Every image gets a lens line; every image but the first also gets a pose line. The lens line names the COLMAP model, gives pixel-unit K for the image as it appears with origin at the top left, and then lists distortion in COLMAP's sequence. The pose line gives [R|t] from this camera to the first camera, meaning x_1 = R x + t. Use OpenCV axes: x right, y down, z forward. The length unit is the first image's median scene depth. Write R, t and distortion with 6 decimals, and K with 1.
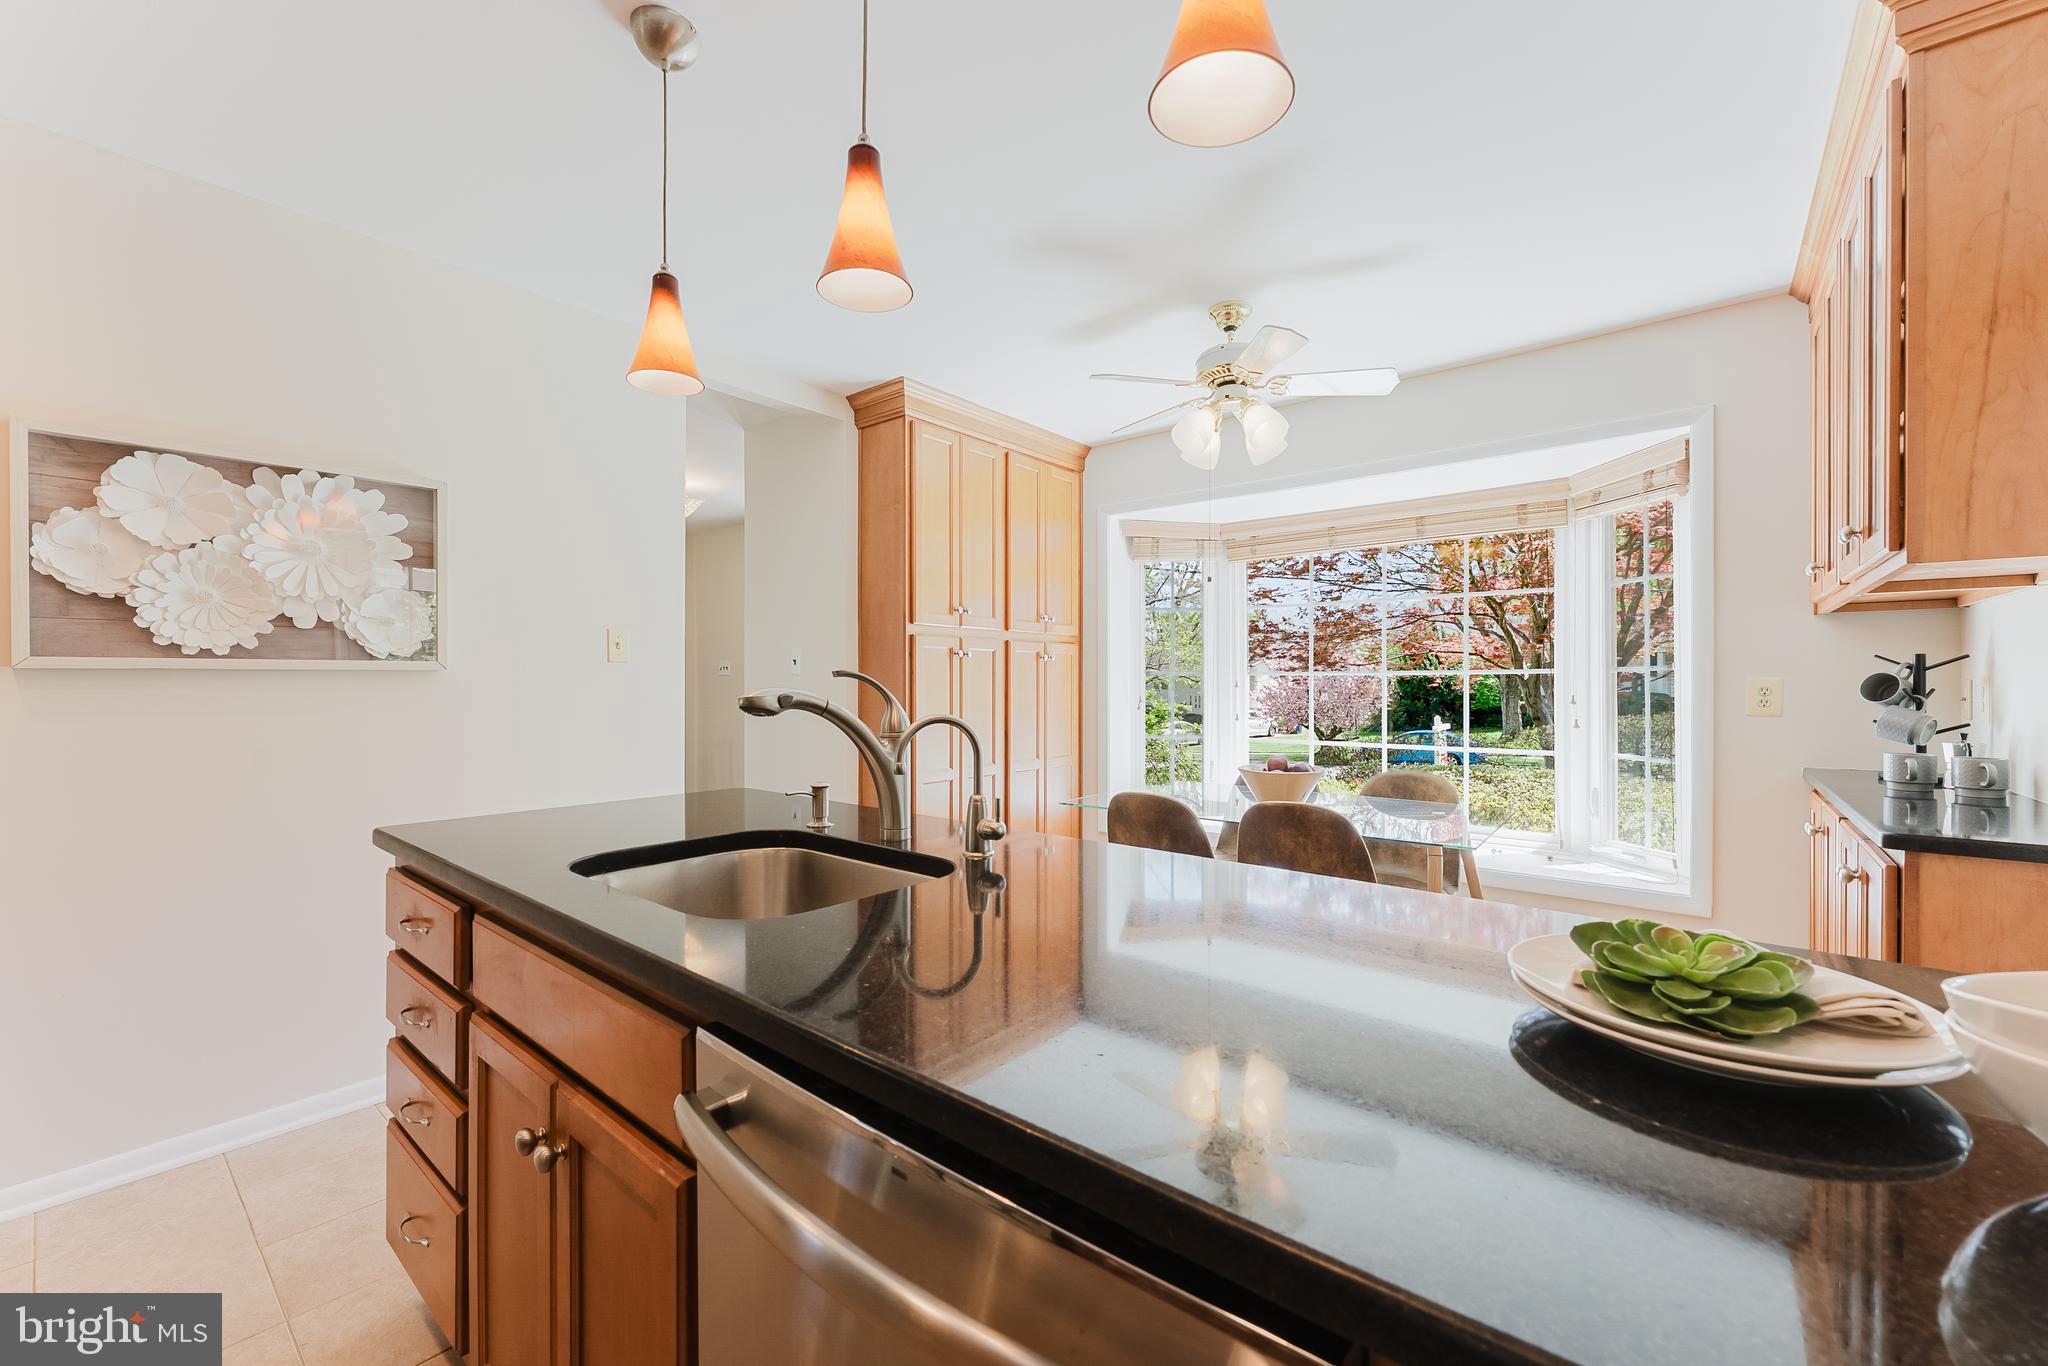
lens RADIAL K [[829.4, 0, 1036.3], [0, 829.4, 680.0], [0, 0, 1]] dist [-0.000865, -0.000398]
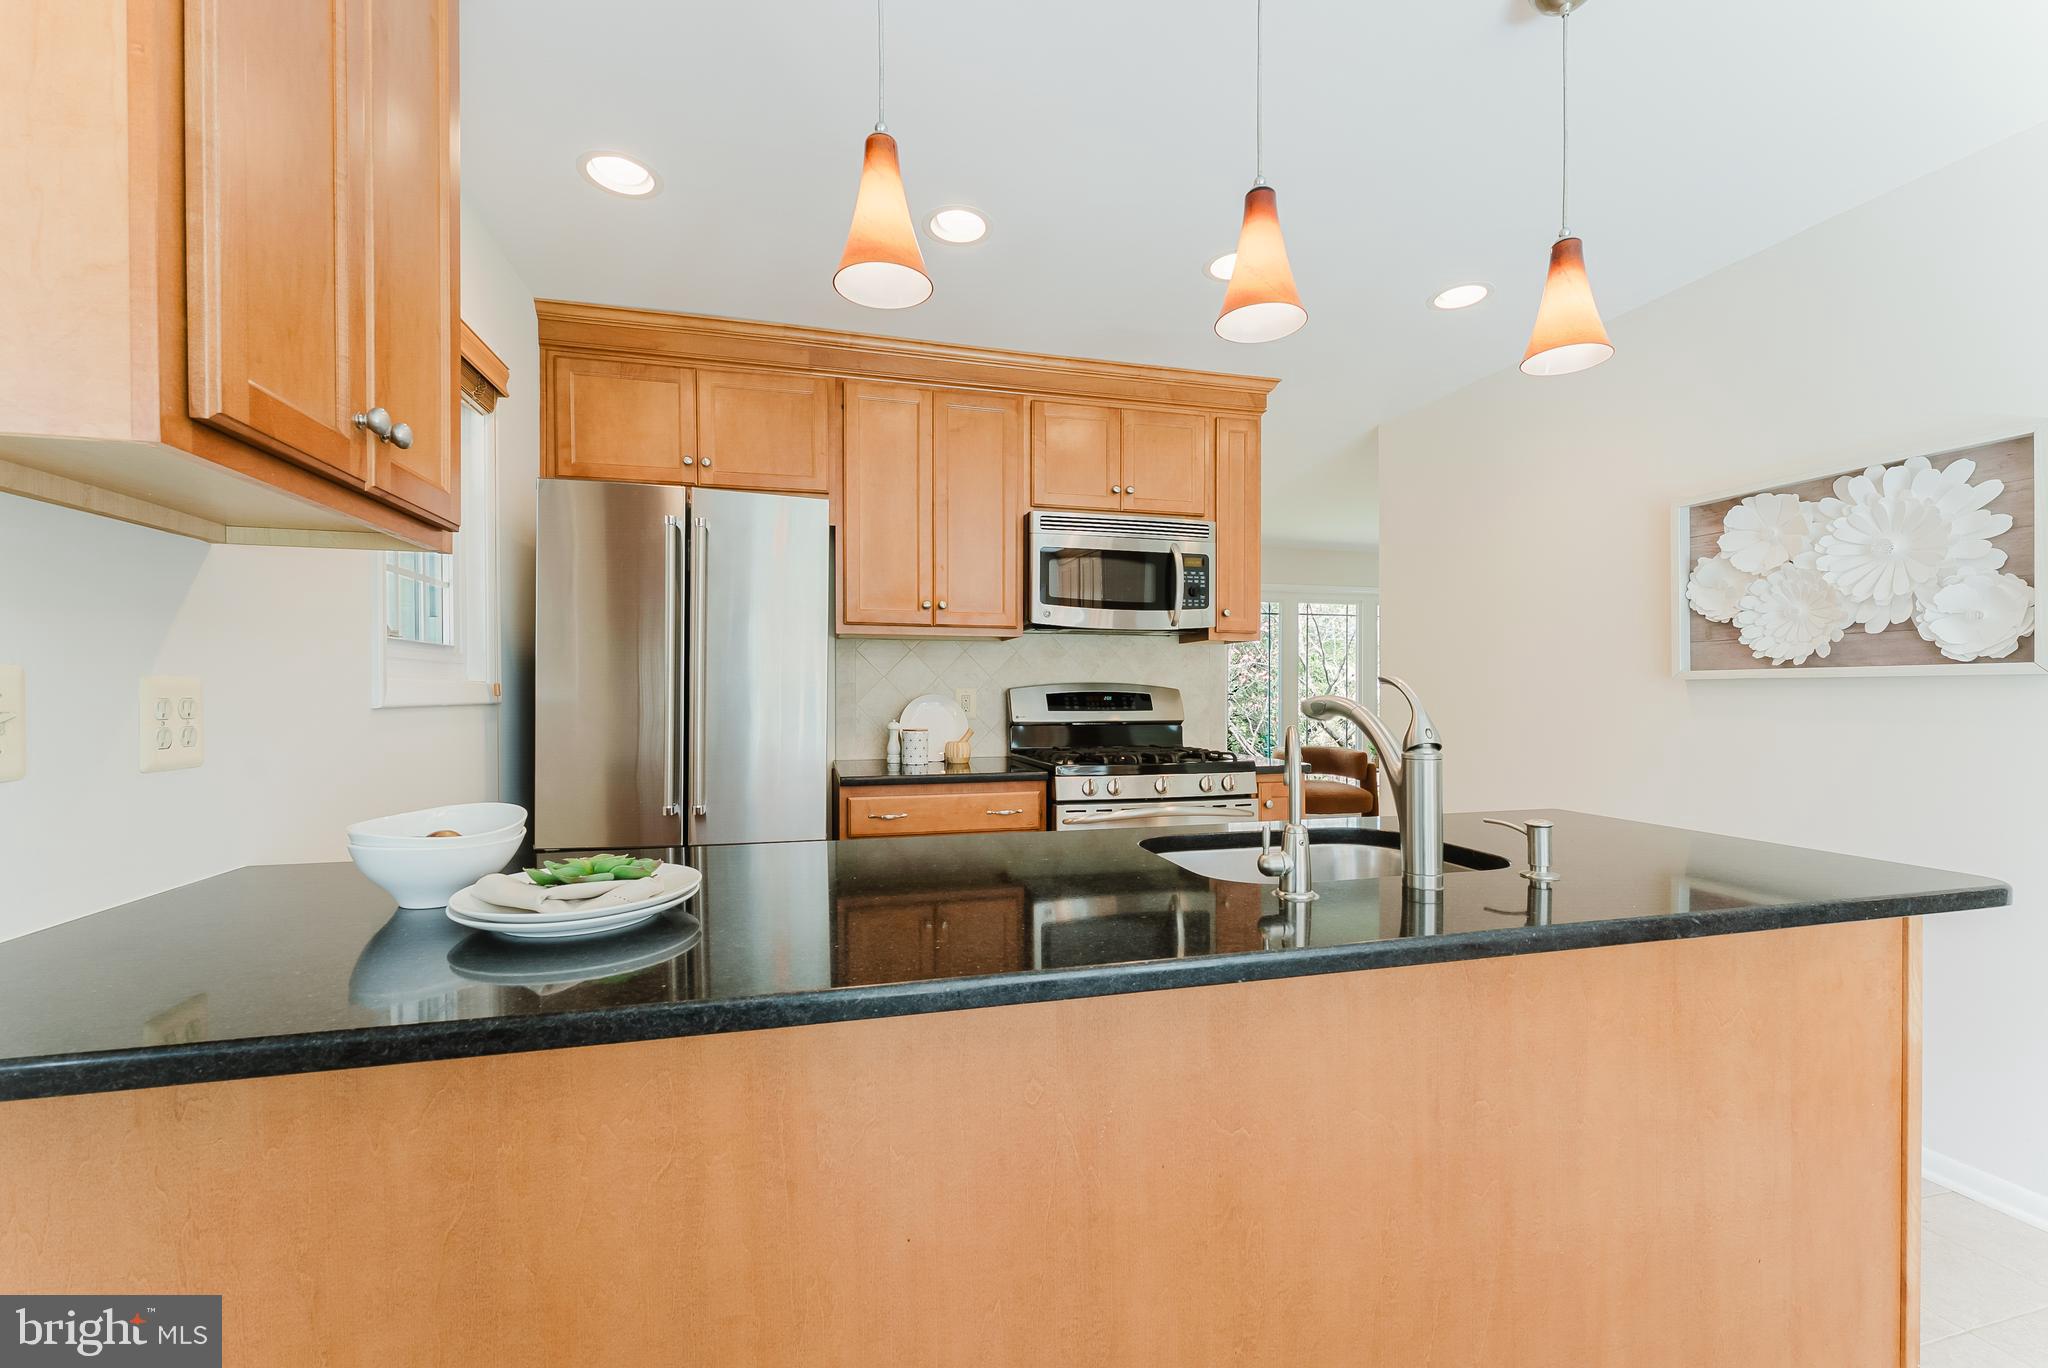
lens RADIAL K [[829.4, 0, 1030.1], [0, 829.4, 704.4], [0, 0, 1]] dist [-0.000865, -0.000398]
pose [[-0.580552, 0.015691, -0.814072, 0.471787], [0.001846, 0.999837, 0.017956, 0.000403], [0.814221, 0.008921, -0.580487, 0.790752]]
